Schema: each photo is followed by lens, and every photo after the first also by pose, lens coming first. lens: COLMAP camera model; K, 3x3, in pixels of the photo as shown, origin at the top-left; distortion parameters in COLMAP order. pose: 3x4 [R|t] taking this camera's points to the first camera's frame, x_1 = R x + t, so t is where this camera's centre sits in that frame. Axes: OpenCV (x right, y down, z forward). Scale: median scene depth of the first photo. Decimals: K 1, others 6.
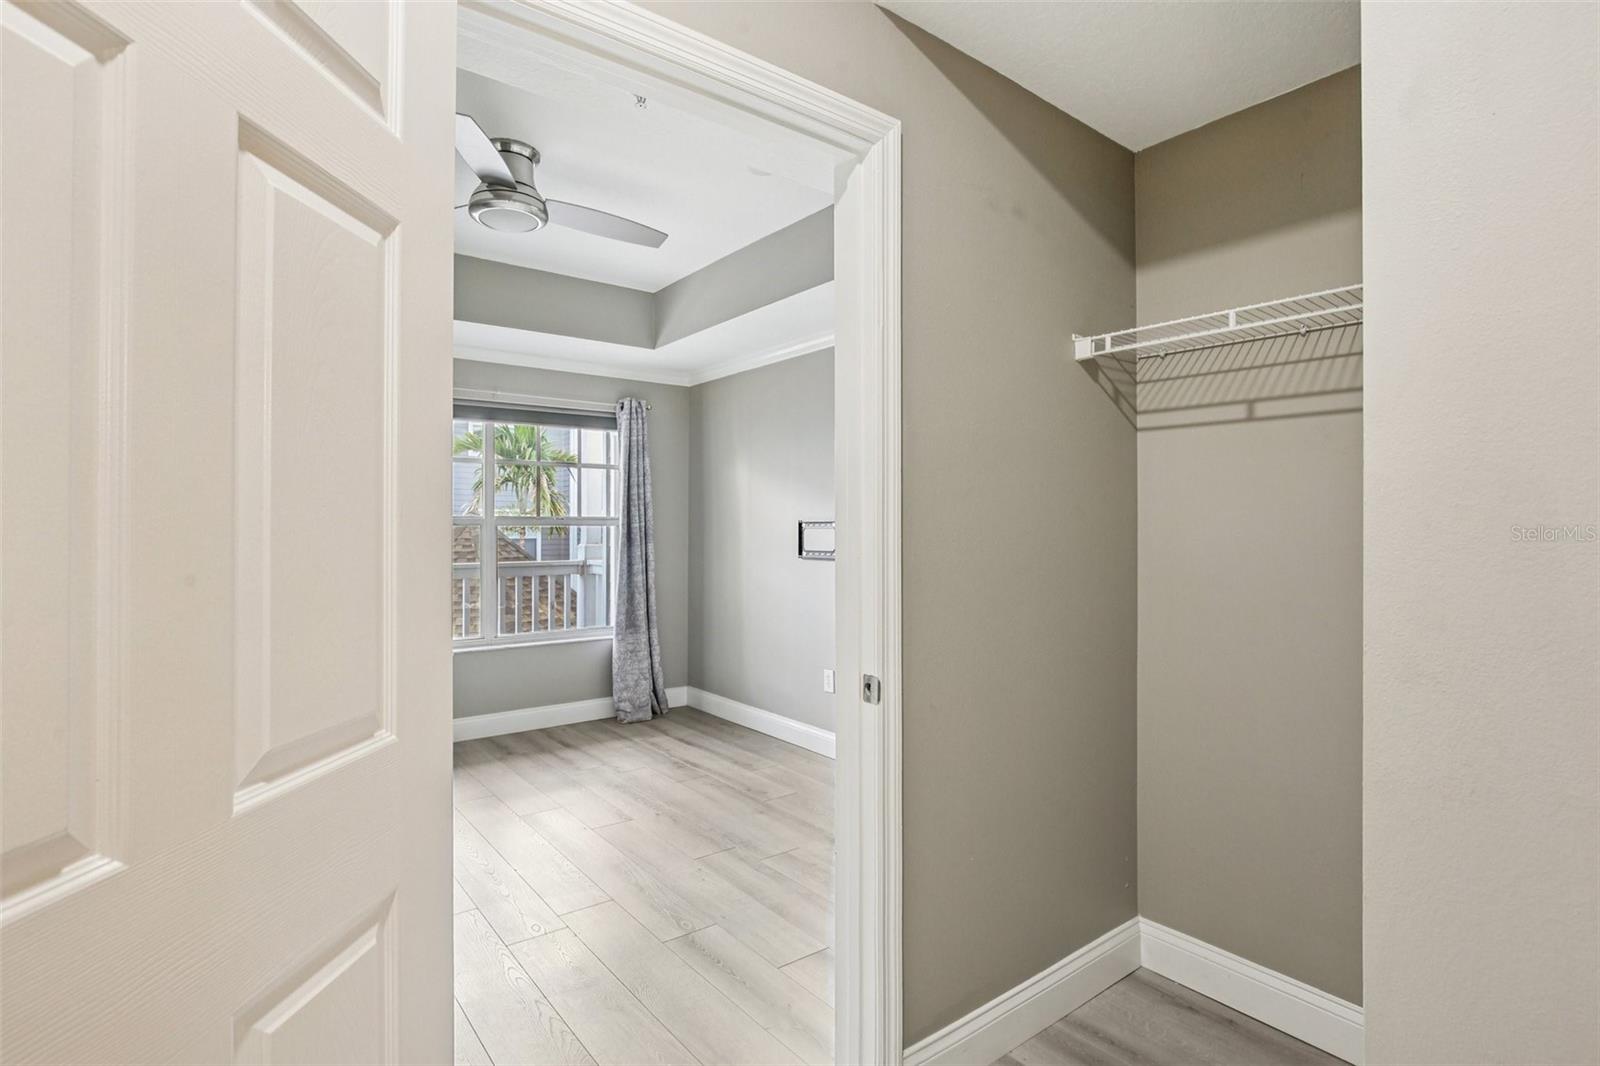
lens RADIAL K [[764.8, 0, 773.8], [0, 764.8, 530.1], [0, 0, 1]] dist [-0.030921, 0.004023]
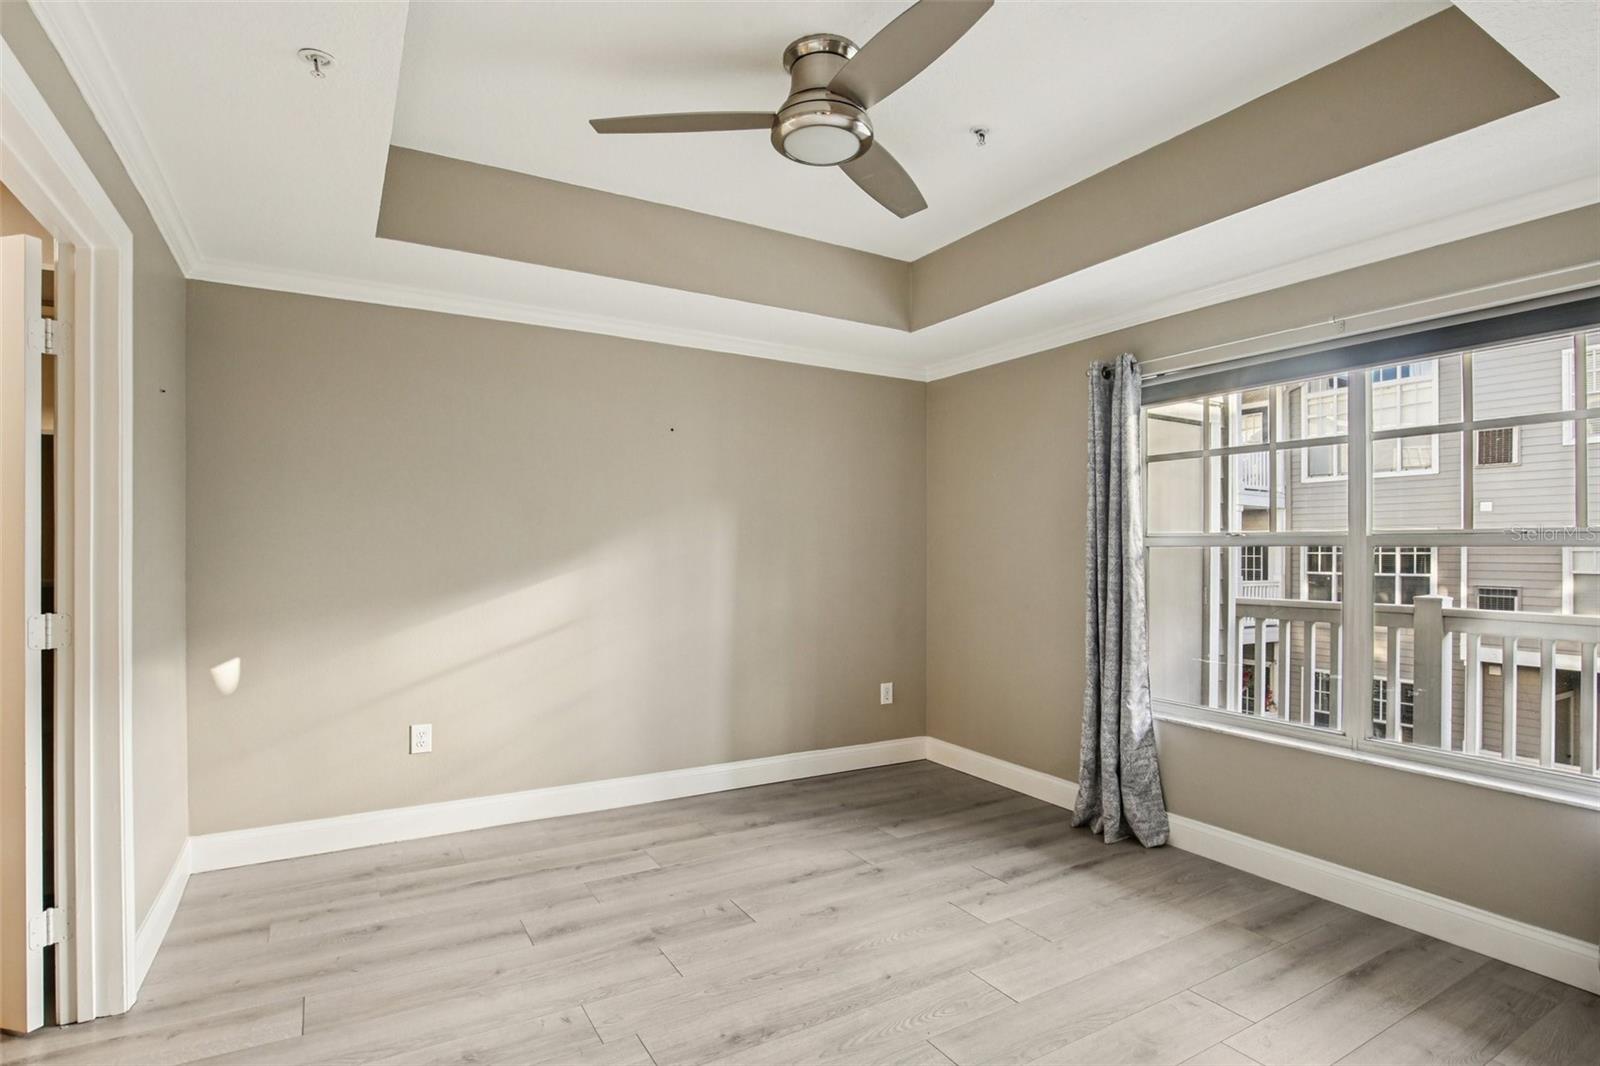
lens RADIAL K [[764.8, 0, 800.1], [0, 764.8, 542.3], [0, 0, 1]] dist [-0.030921, 0.004023]
pose [[-0.082603, -0.005423, -0.996568, 0.228465], [-0.018355, 0.999824, -0.003919, -0.000057], [0.996413, 0.017968, -0.082688, 0.576707]]
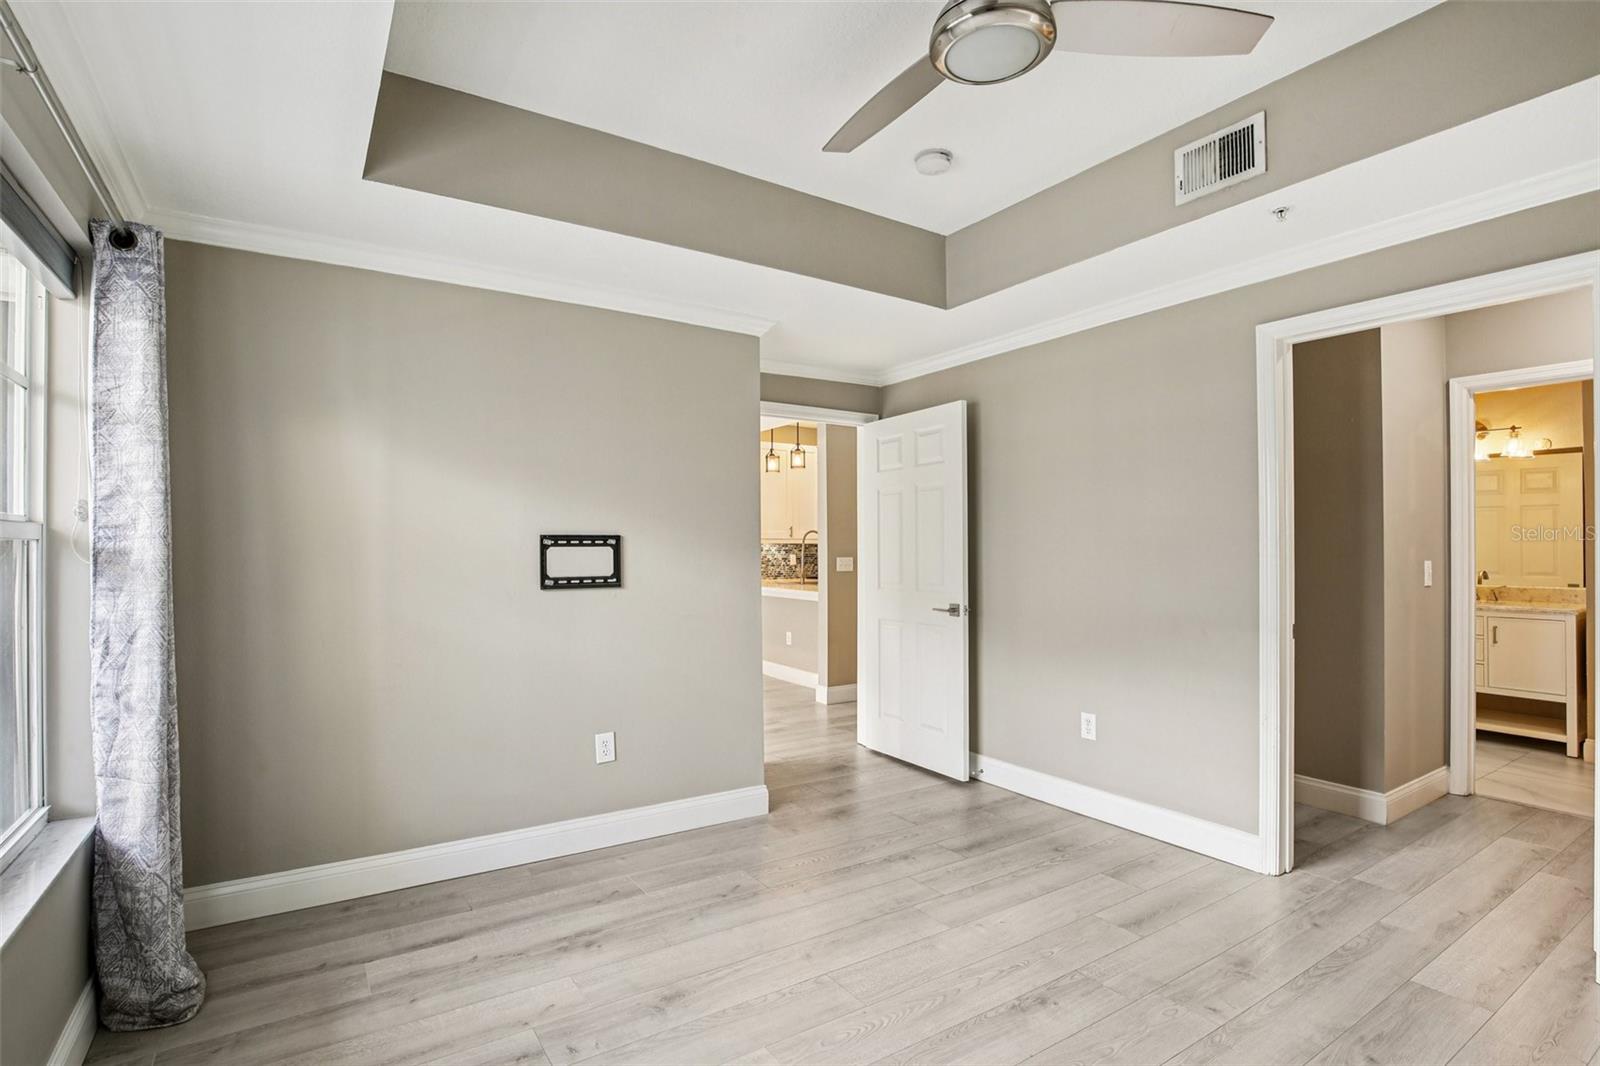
lens RADIAL K [[764.8, 0, 796.7], [0, 764.8, 547.7], [0, 0, 1]] dist [-0.030921, 0.004023]
pose [[0.094189, -0.004595, 0.995544, -0.546503], [0.004310, 0.999982, 0.004208, -0.002464], [-0.995545, 0.003894, 0.094207, 0.610798]]
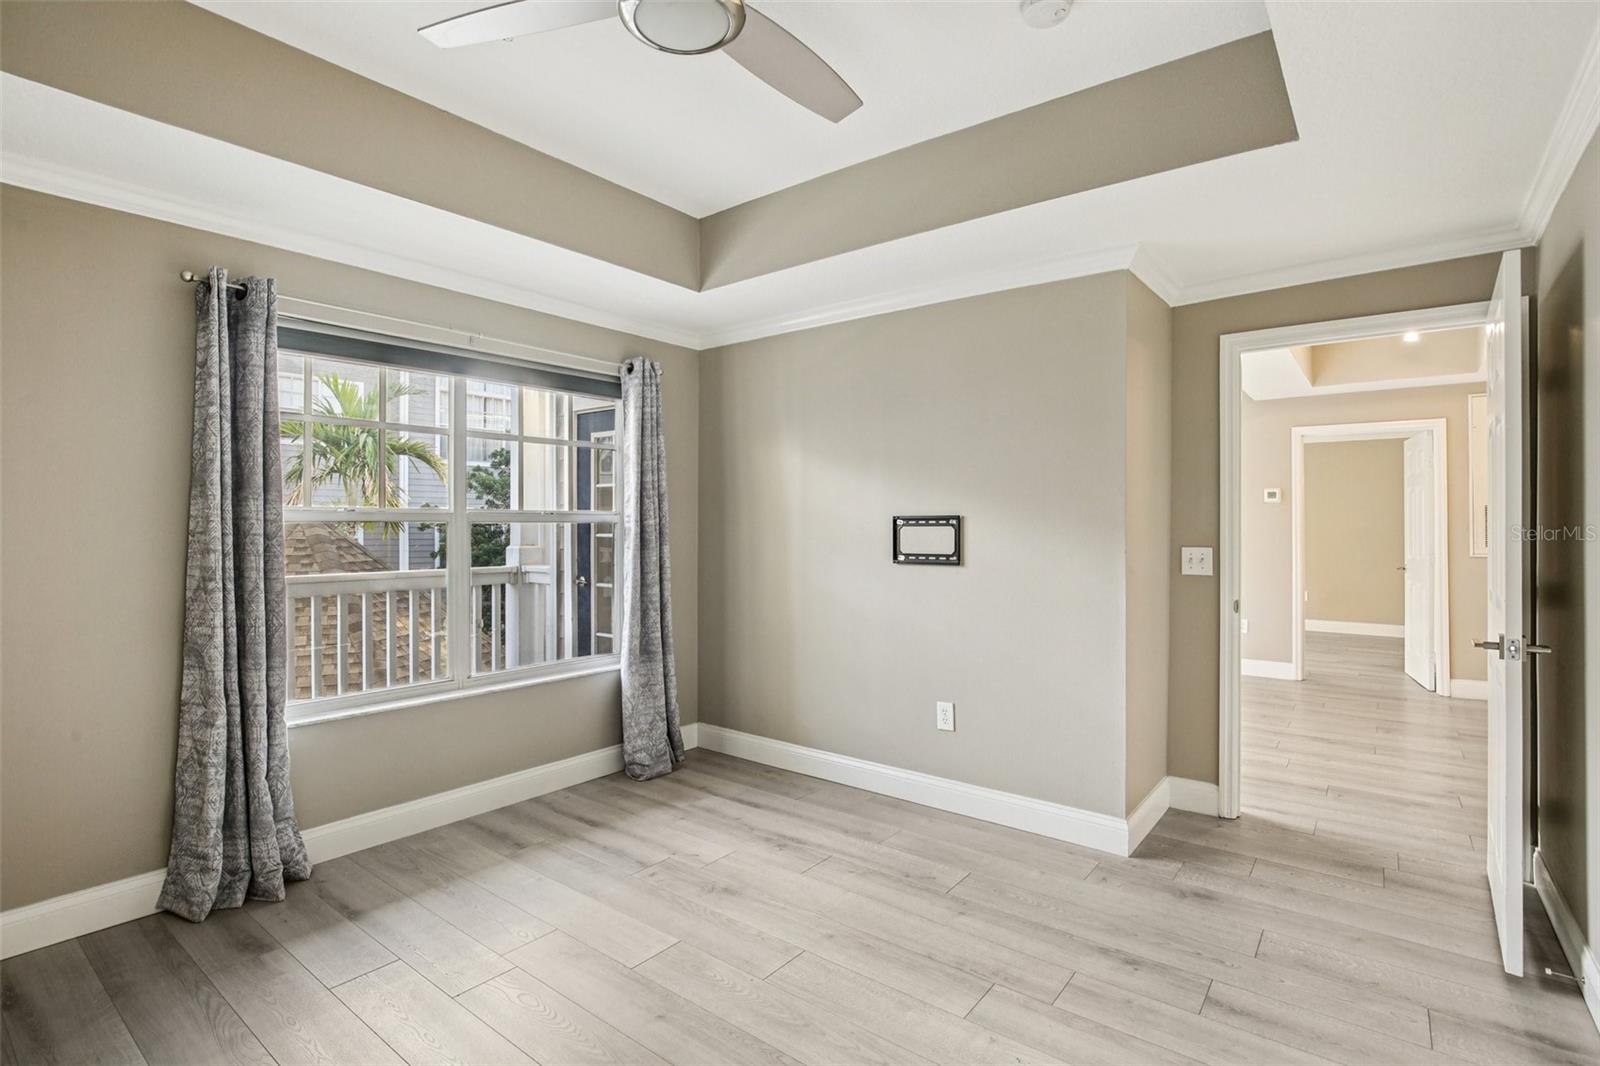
lens RADIAL K [[764.8, 0, 791.8], [0, 764.8, 524.3], [0, 0, 1]] dist [-0.030921, 0.004023]
pose [[0.970528, 0.000307, 0.240986, -0.228452], [0.001076, 0.999984, -0.005609, 0.000361], [-0.240984, 0.005703, 0.970512, 0.214465]]
